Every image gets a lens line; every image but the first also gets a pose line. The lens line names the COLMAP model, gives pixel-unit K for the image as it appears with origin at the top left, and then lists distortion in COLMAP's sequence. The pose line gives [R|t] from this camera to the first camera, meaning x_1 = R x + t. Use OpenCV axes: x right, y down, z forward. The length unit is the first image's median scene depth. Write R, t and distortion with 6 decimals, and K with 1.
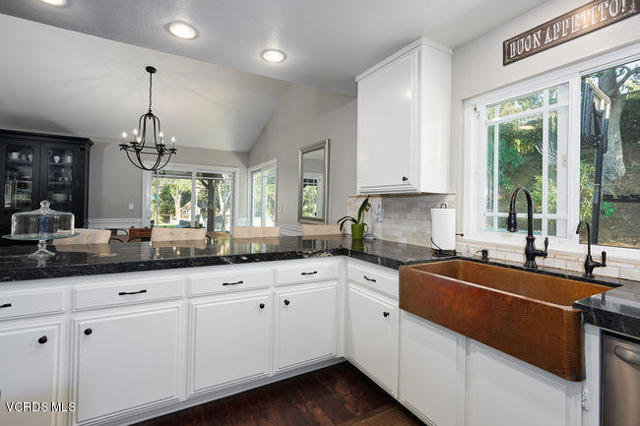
lens RADIAL K [[295.2, 0, 321.0], [0, 295.2, 202.4], [0, 0, 1]] dist [0.001582, 0.000083]
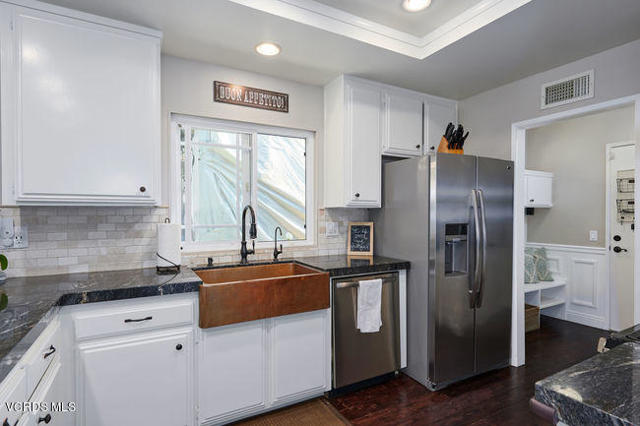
lens RADIAL K [[336.9, 0, 320.0], [0, 336.9, 213.0], [0, 0, 1]] dist [-0.001739, -0.000699]
pose [[0.019234, -0.016841, 0.999673, -0.653959], [-0.006876, 0.999832, 0.016976, -0.033339], [-0.999791, -0.007200, 0.019115, 0.482038]]
